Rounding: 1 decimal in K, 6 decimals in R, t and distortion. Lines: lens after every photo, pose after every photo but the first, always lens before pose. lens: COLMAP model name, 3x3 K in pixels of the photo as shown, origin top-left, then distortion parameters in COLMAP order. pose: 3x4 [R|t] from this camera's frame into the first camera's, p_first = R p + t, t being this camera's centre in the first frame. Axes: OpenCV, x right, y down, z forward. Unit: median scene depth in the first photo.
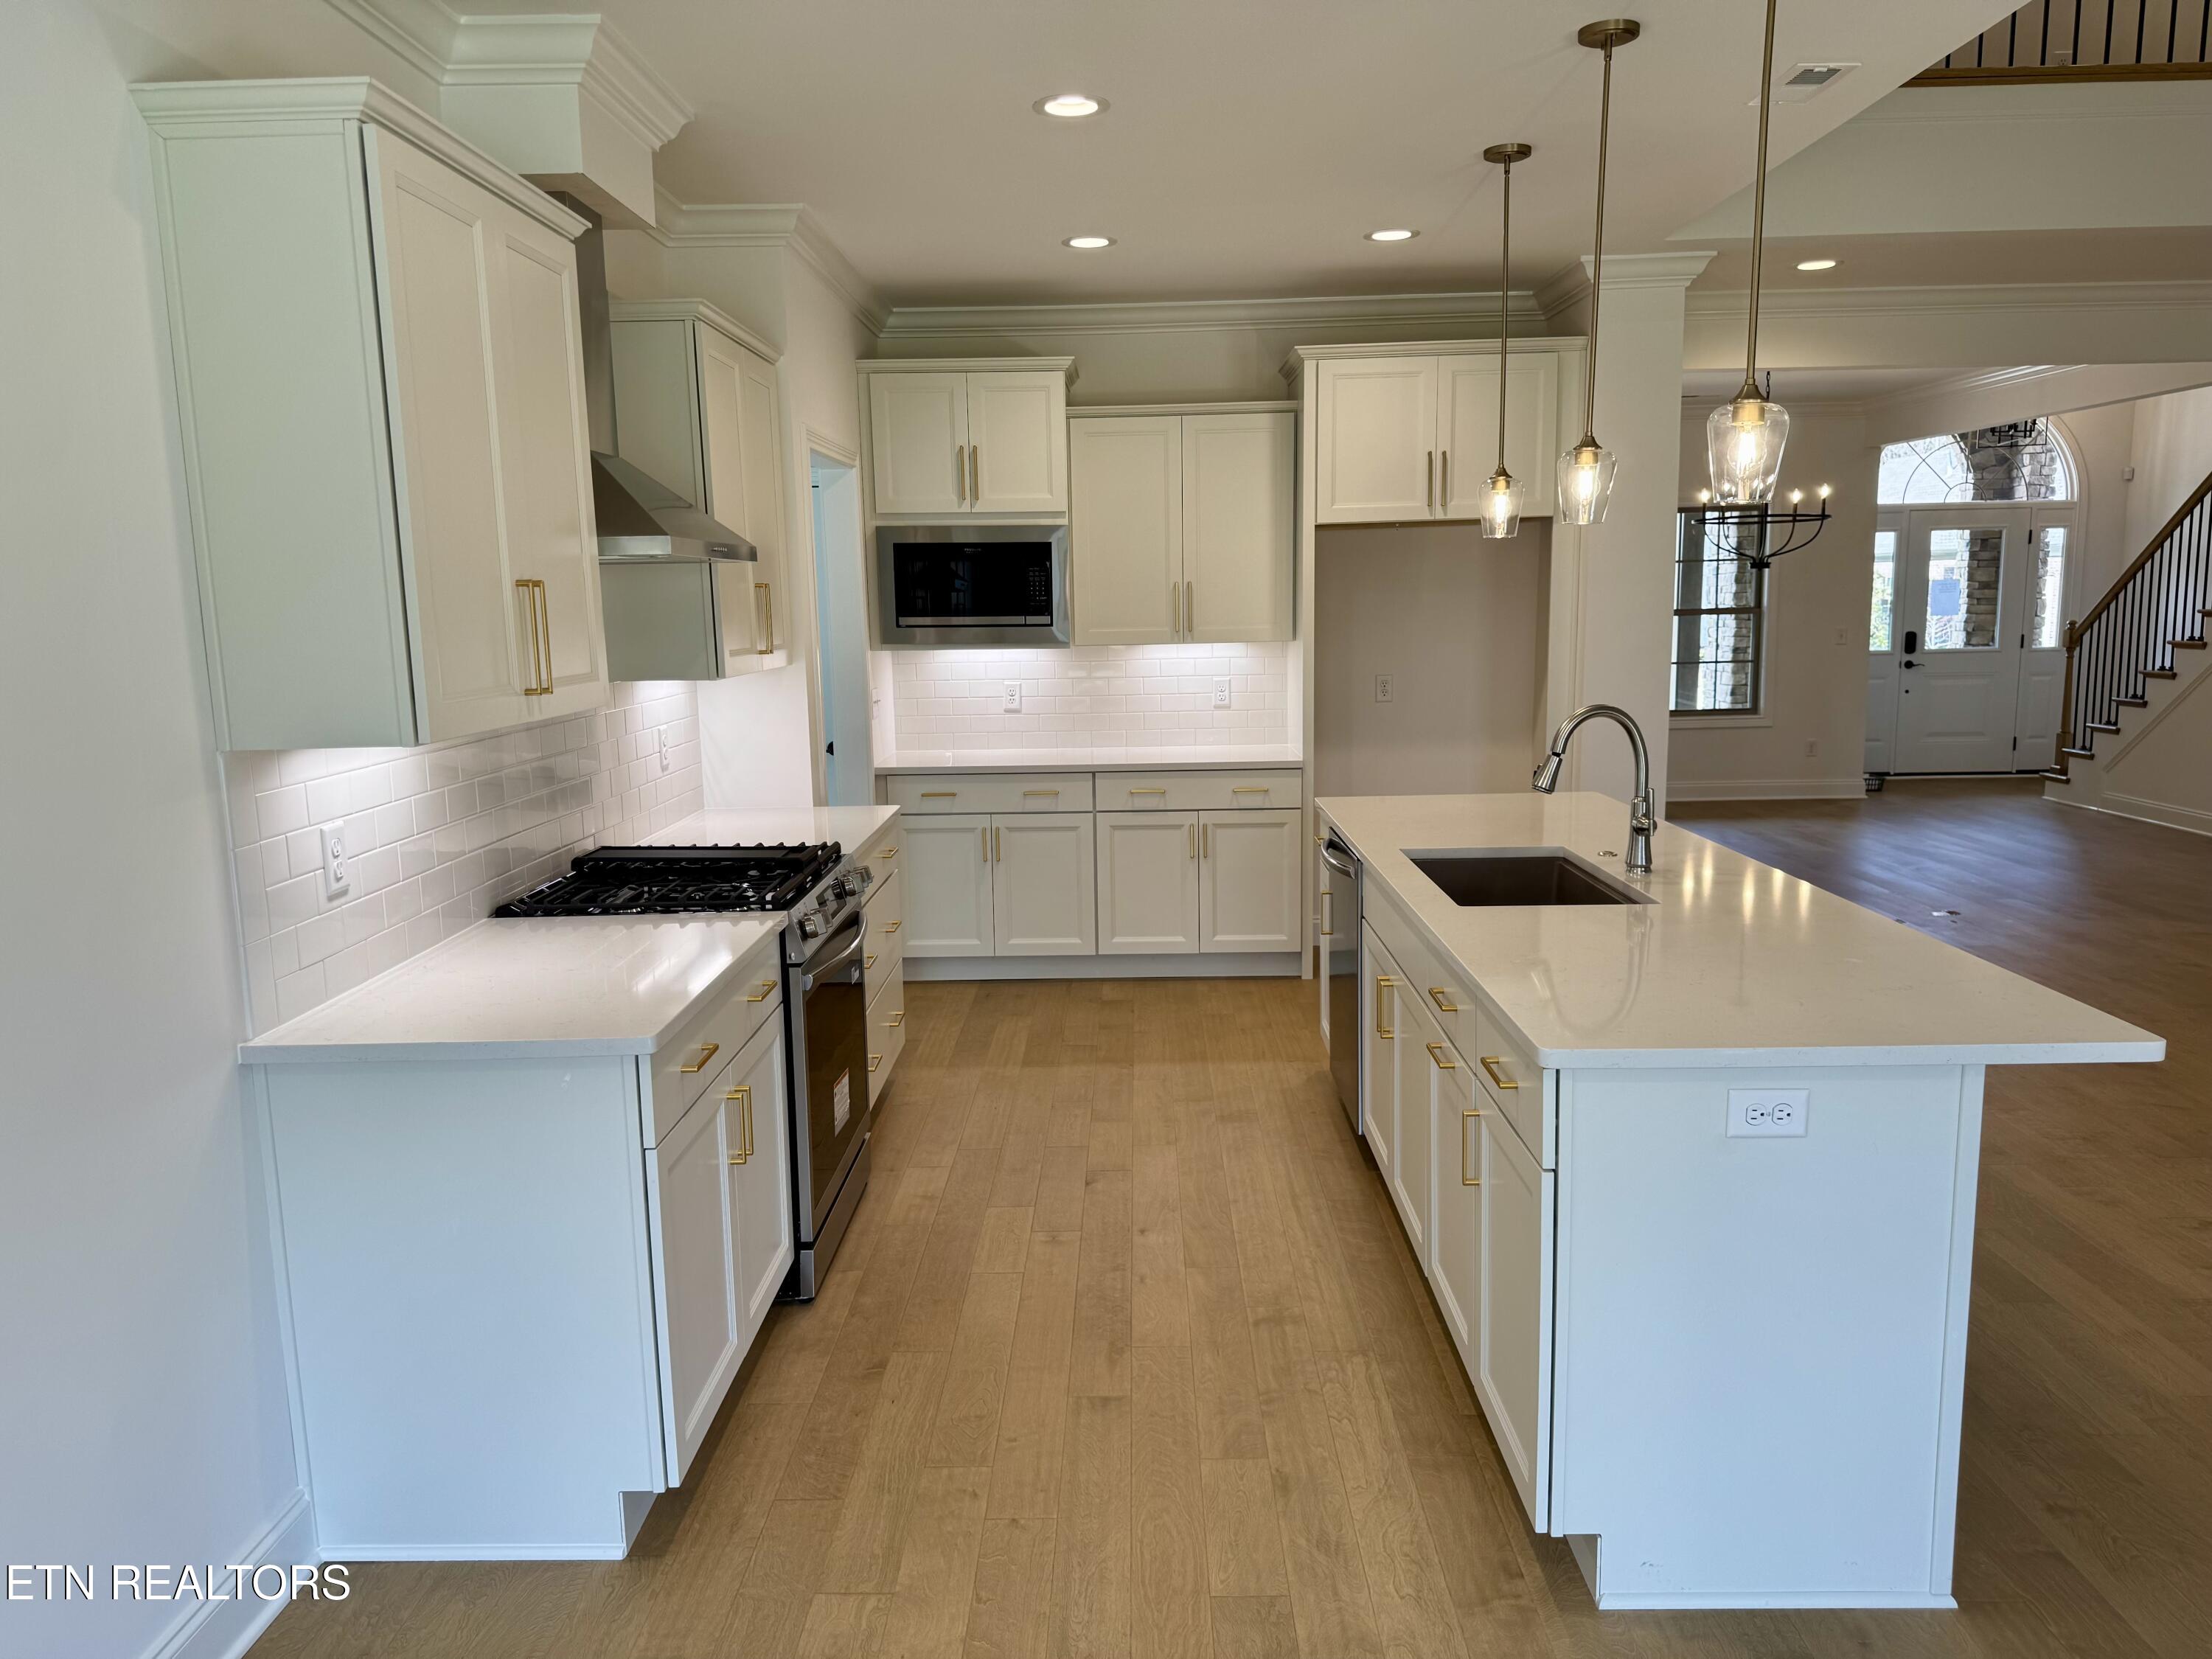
lens RADIAL K [[1581.0, 0, 1109.8], [0, 1581.0, 838.6], [0, 0, 1]] dist [0.008076, 0.007909]
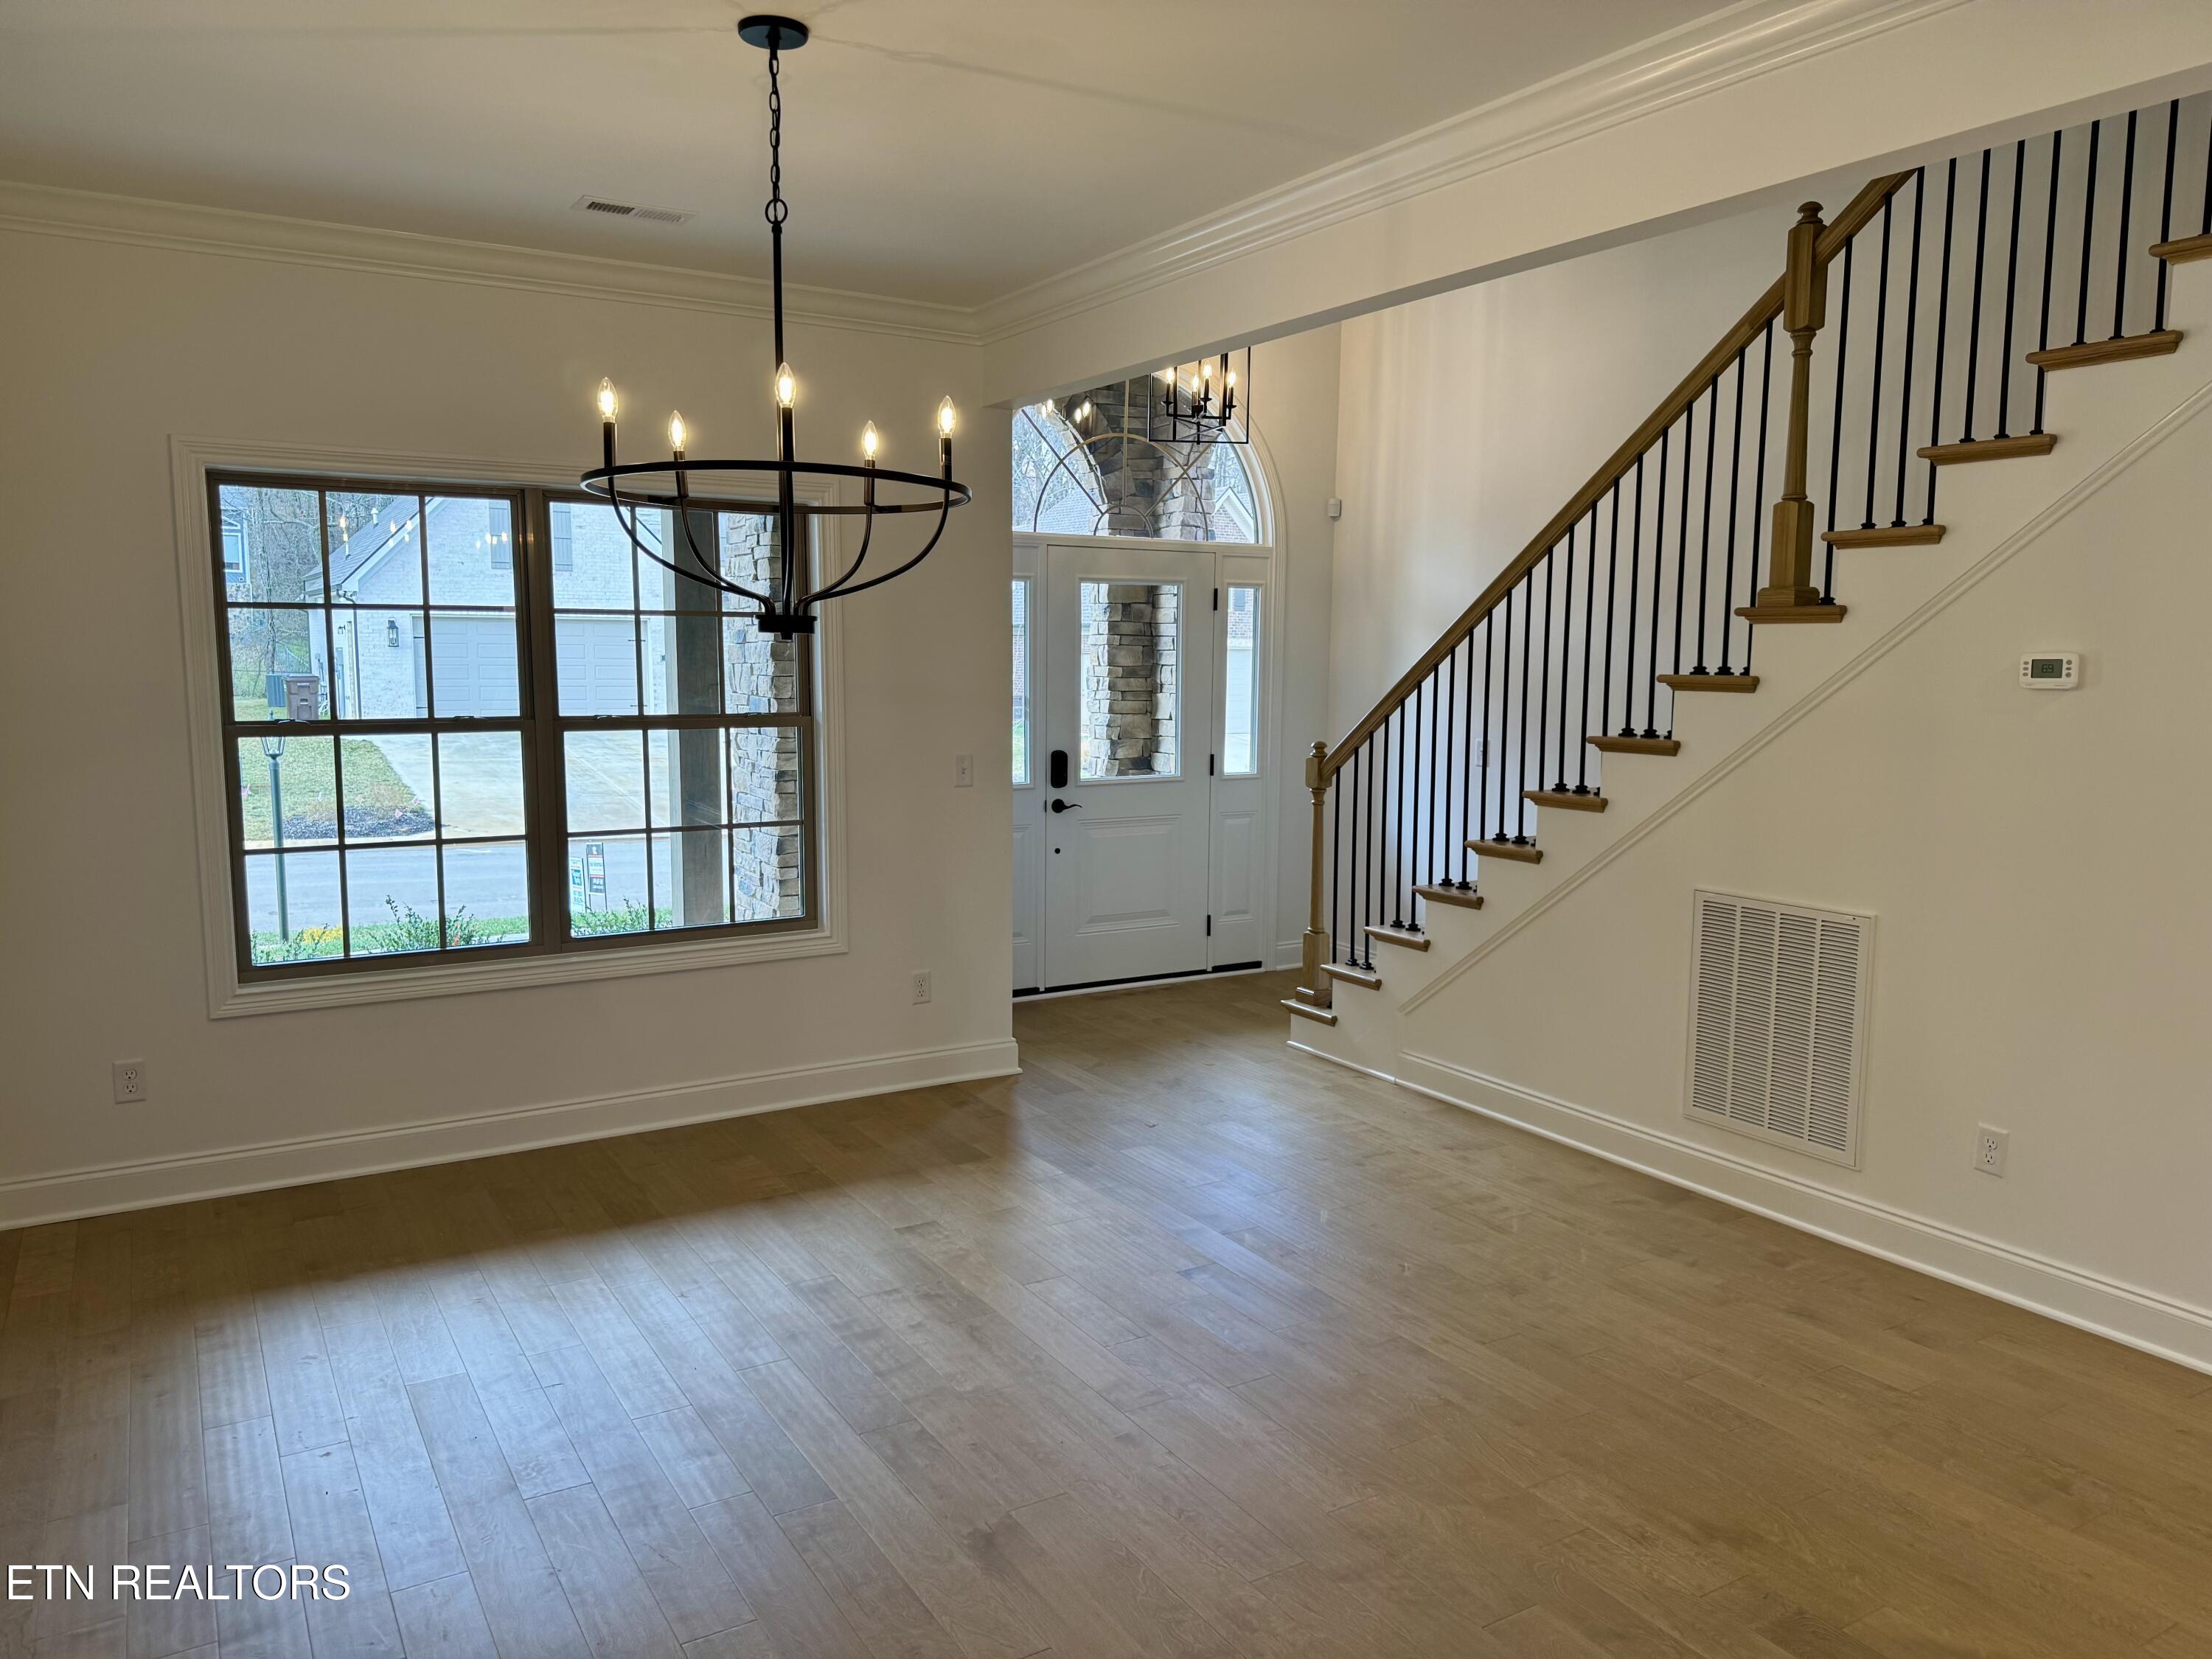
lens RADIAL K [[1558.3, 0, 1106.0], [0, 1558.3, 829.5], [0, 0, 1]] dist [0.140652, -0.289909]
pose [[0.847353, -0.034383, 0.529916, 0.211255], [0.058101, 0.997914, -0.028156, -0.083551], [-0.527843, 0.054646, 0.847582, 0.499147]]
